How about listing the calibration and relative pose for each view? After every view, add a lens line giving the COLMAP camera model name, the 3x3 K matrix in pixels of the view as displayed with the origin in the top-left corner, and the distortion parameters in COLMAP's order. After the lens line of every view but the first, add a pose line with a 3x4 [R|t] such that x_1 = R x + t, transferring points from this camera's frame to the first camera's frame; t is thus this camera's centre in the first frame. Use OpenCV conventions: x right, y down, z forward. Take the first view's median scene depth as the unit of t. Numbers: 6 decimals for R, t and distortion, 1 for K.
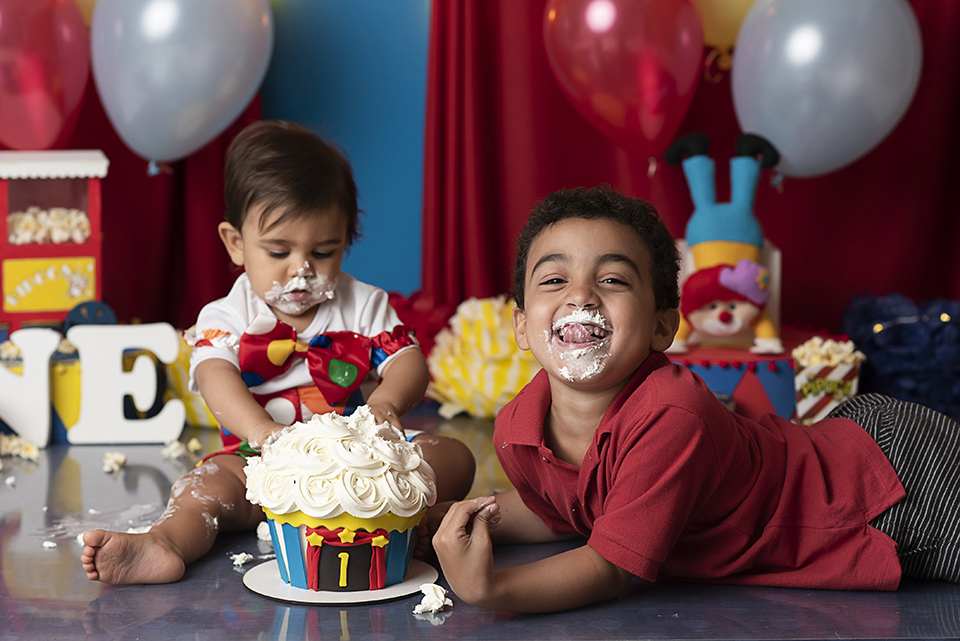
lens RADIAL K [[2532.5, 0, 501.6], [0, 2532.5, 348.5], [0, 0, 1]] dist [-0.064921, 0.201888]
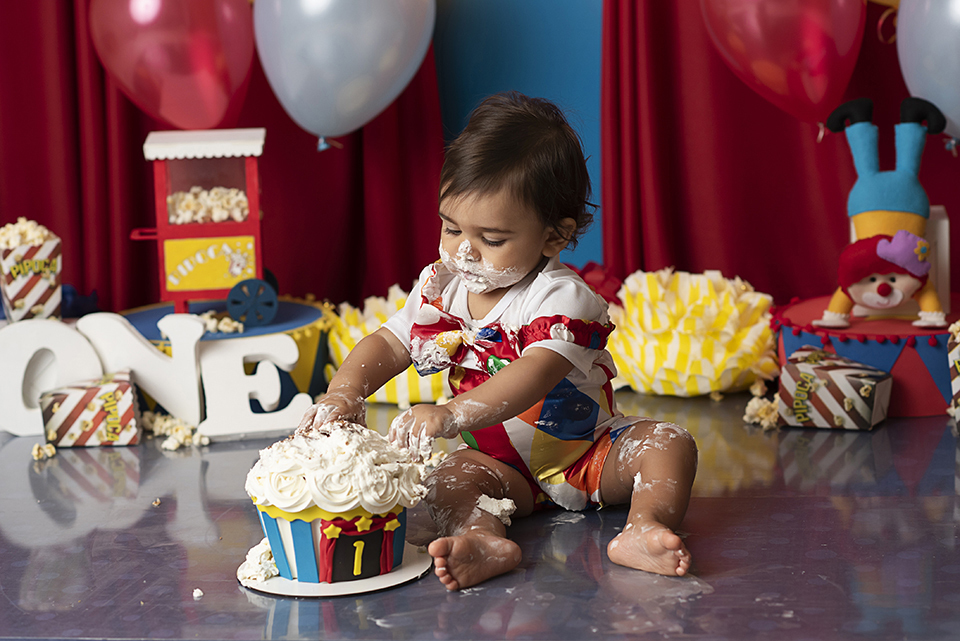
lens RADIAL K [[2532.5, 0, 501.6], [0, 2532.5, 348.5], [0, 0, 1]] dist [-0.064921, 0.201888]
pose [[0.985794, -0.005678, -0.167861, 0.105124], [0.010639, 0.999532, 0.028672, -0.019121], [0.167620, -0.030051, 0.985394, 0.024098]]
